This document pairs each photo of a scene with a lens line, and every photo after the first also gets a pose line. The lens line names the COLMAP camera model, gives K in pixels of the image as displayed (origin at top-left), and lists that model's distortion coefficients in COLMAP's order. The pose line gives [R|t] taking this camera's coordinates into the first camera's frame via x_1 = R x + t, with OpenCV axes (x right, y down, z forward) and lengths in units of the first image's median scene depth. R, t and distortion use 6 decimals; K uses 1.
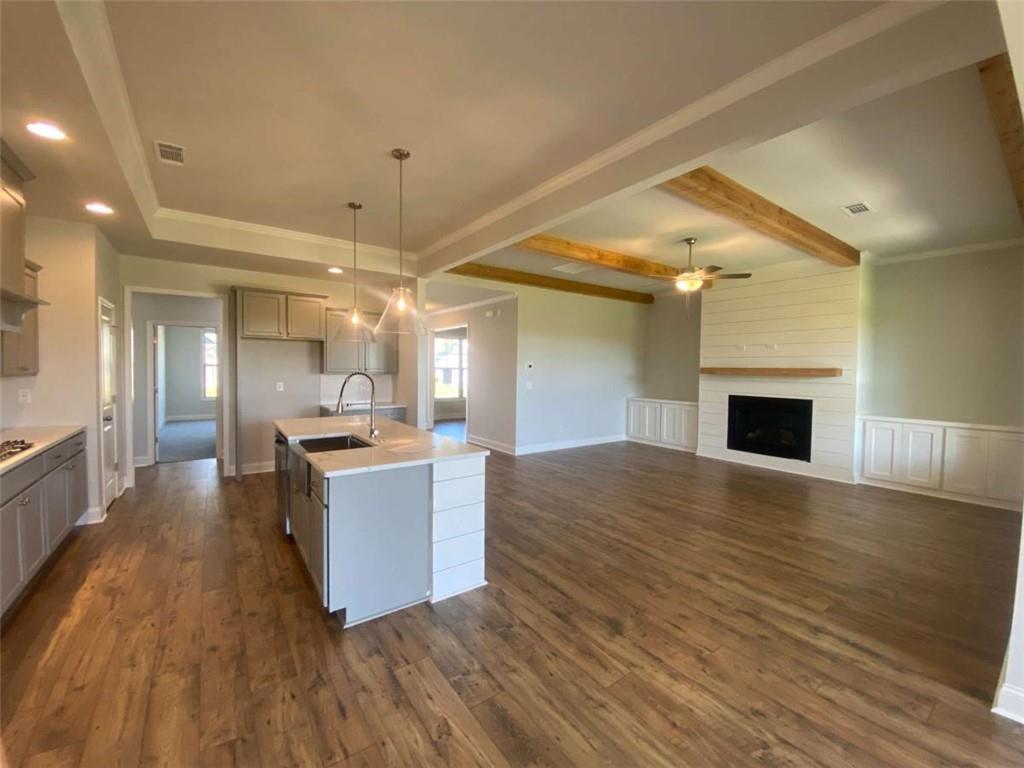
lens RADIAL K [[413.6, 0, 512.3], [0, 413.6, 380.1], [0, 0, 1]] dist [0.013651, -0.017389]
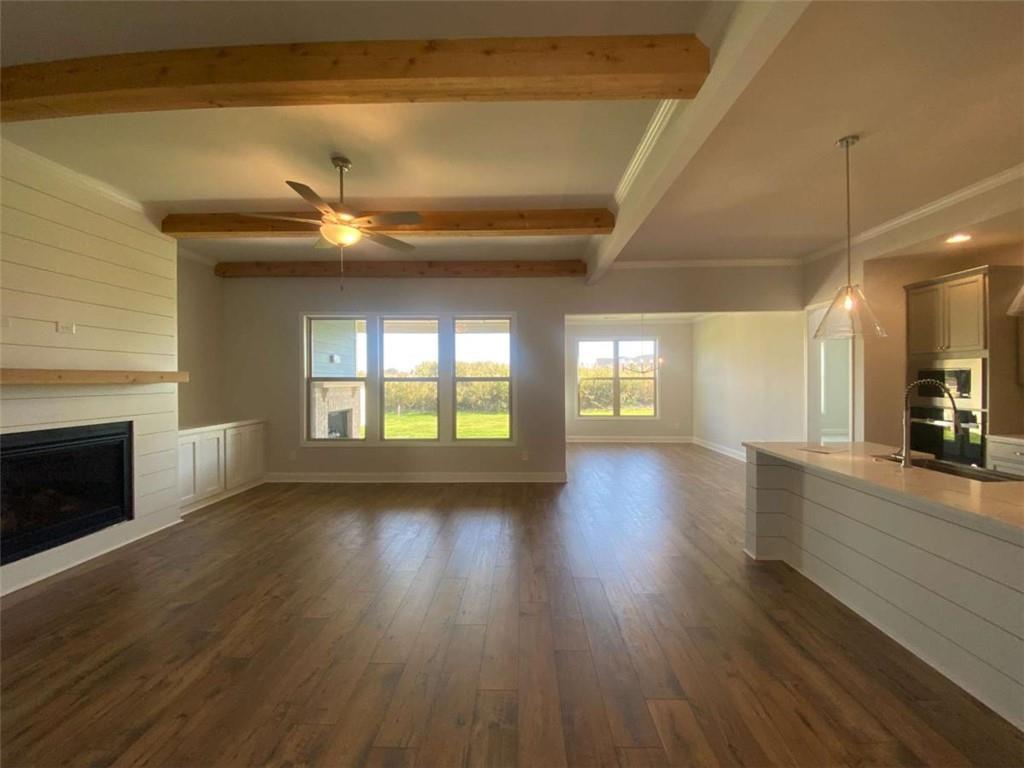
lens RADIAL K [[413.6, 0, 512.3], [0, 413.6, 380.1], [0, 0, 1]] dist [0.013651, -0.017389]
pose [[-0.794052, -0.012225, 0.607726, -0.247288], [0.010787, 0.999357, 0.034198, -0.059193], [-0.607754, 0.033710, -0.793410, 2.272960]]
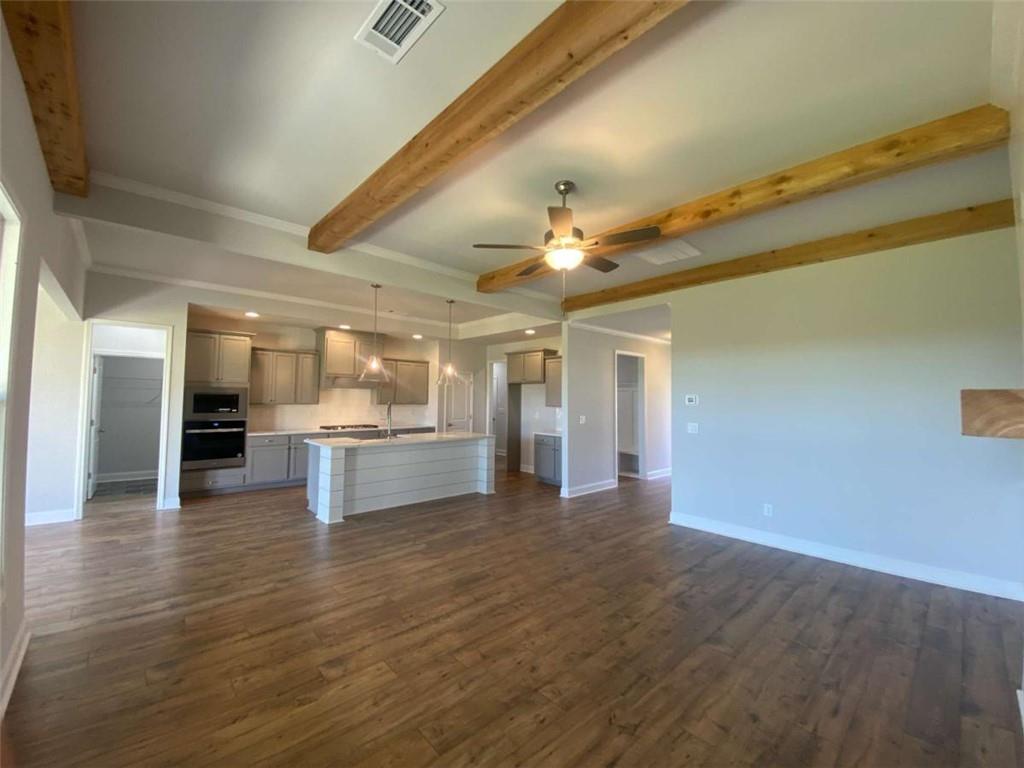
lens RADIAL K [[411.4, 0, 515.0], [0, 411.4, 383.1], [0, 0, 1]] dist [0.014538, -0.015465]
pose [[0.127727, -0.046592, -0.990714, 1.696368], [-0.040679, 0.997809, -0.052170, -0.038841], [0.990975, 0.046965, 0.125552, 1.459725]]
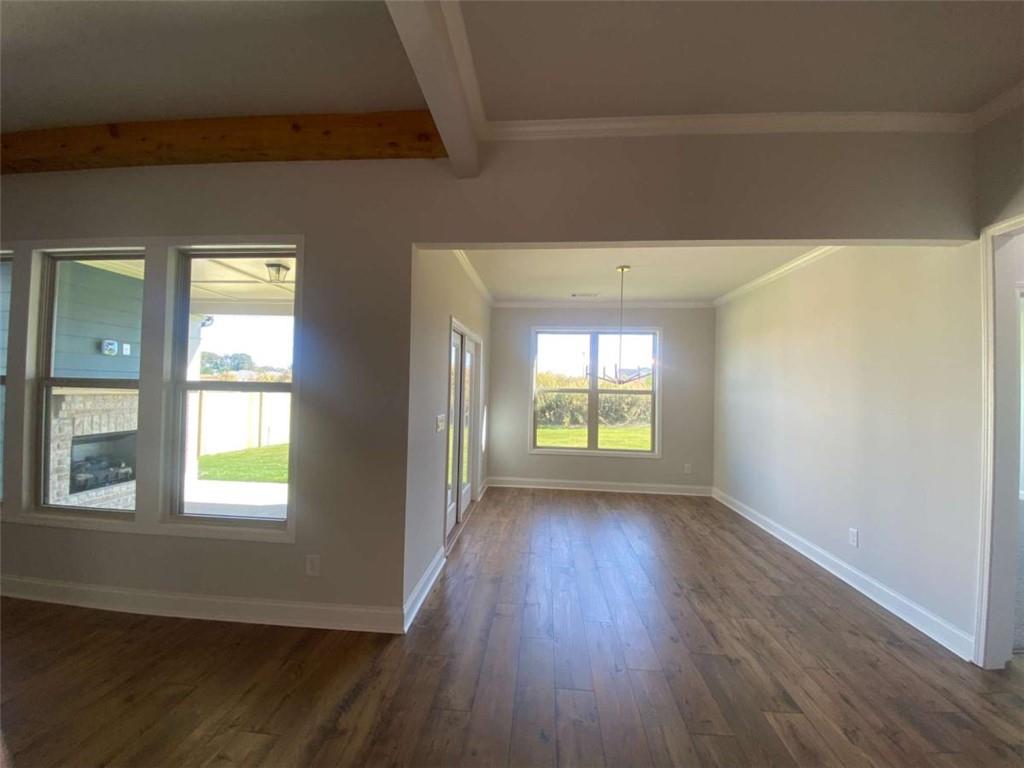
lens RADIAL K [[413.6, 0, 512.3], [0, 413.6, 380.1], [0, 0, 1]] dist [0.013651, -0.017389]
pose [[-0.760719, -0.018052, 0.648830, 0.020015], [-0.013646, 0.999837, 0.011819, -0.029055], [-0.648937, 0.000137, -0.760842, 1.094943]]
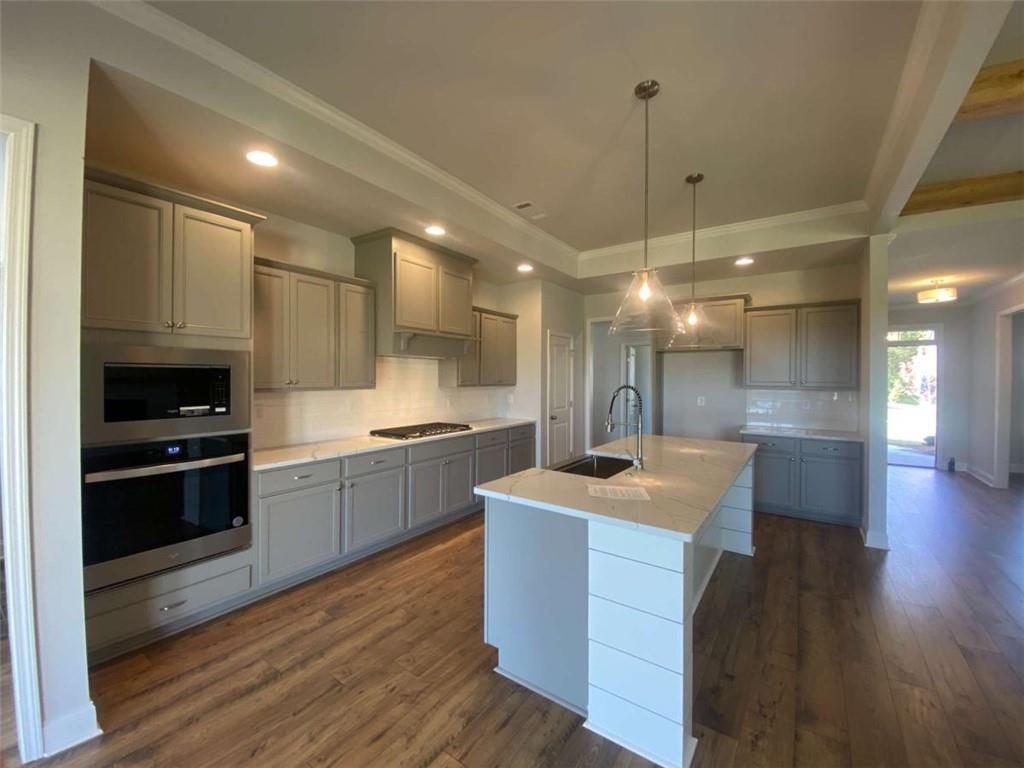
lens RADIAL K [[413.6, 0, 512.3], [0, 413.6, 380.1], [0, 0, 1]] dist [0.013651, -0.017389]
pose [[0.329688, -0.002462, -0.944087, 0.359458], [-0.028336, 0.999520, -0.012502, -0.014178], [0.943665, 0.030873, 0.329460, 0.571344]]
